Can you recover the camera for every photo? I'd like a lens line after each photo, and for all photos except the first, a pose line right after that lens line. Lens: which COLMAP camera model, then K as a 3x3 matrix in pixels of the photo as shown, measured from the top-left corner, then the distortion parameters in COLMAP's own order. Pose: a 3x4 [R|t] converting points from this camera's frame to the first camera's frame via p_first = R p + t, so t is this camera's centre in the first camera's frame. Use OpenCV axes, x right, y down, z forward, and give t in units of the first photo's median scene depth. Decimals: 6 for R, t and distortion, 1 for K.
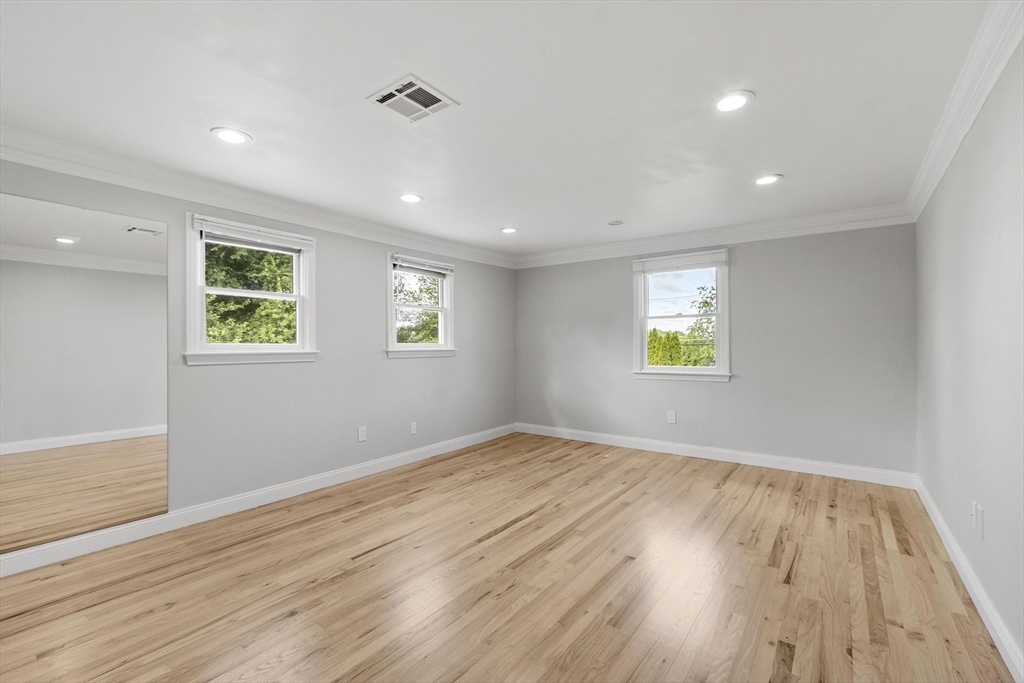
lens RADIAL K [[453.8, 0, 502.8], [0, 453.8, 348.9], [0, 0, 1]] dist [0.001321, 0.000349]
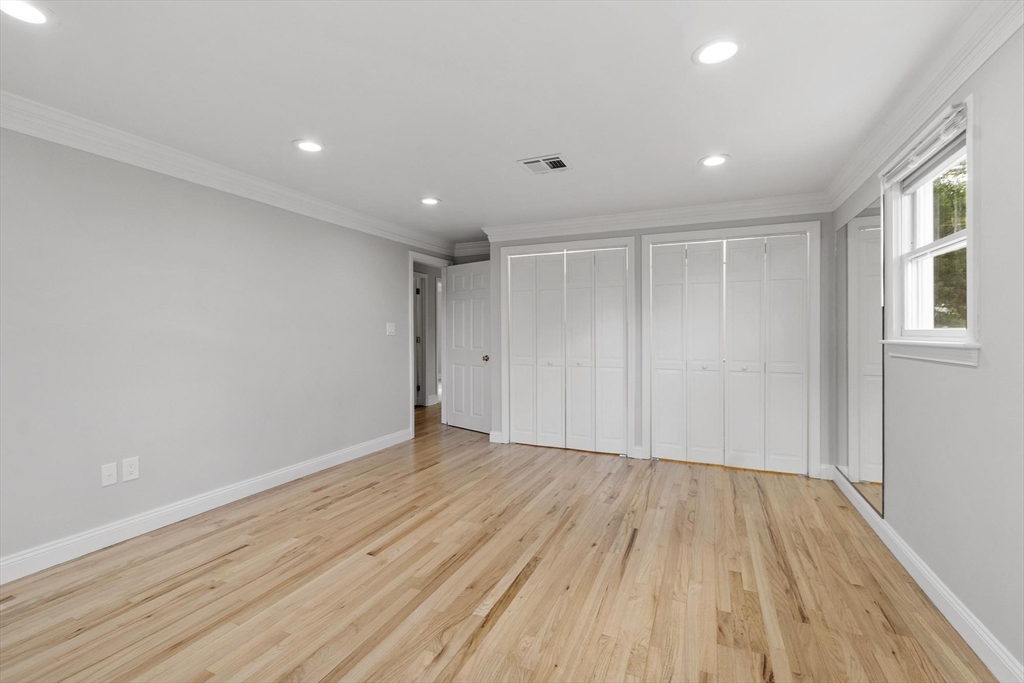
lens RADIAL K [[453.8, 0, 502.8], [0, 453.8, 348.9], [0, 0, 1]] dist [0.001321, 0.000349]
pose [[-0.977319, 0.012506, -0.211403, 0.204653], [0.004464, 0.999249, 0.038478, -0.014142], [0.211726, 0.036662, -0.976641, 1.963891]]
